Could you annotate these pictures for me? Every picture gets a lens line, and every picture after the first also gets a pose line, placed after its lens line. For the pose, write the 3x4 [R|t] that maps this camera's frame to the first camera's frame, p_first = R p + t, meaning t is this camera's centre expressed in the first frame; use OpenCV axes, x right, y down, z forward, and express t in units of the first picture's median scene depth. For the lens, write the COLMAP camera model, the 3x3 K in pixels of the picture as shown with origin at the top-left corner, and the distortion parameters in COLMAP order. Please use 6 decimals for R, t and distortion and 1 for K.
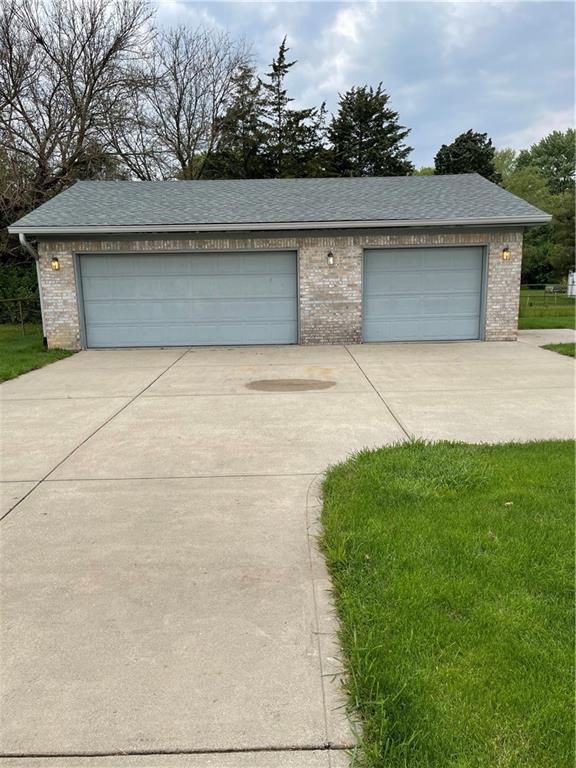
lens RADIAL K [[578.4, 0, 289.5], [0, 578.4, 385.4], [0, 0, 1]] dist [0.050661, -0.035969]
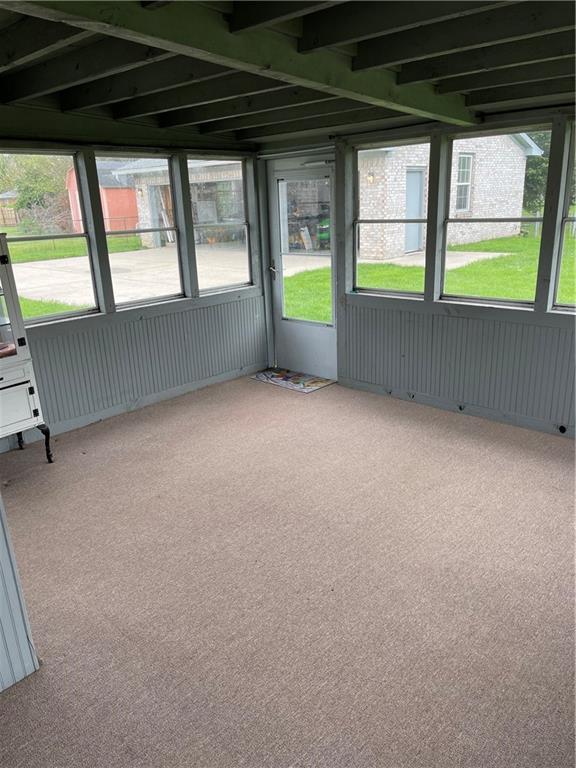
lens RADIAL K [[578.4, 0, 287.2], [0, 578.4, 383.0], [0, 0, 1]] dist [0.050661, -0.035969]
pose [[0.733628, 0.198188, -0.650009, 1.042960], [-0.099867, 0.977584, 0.185351, -0.035628], [0.672173, -0.071064, 0.736975, 0.059479]]
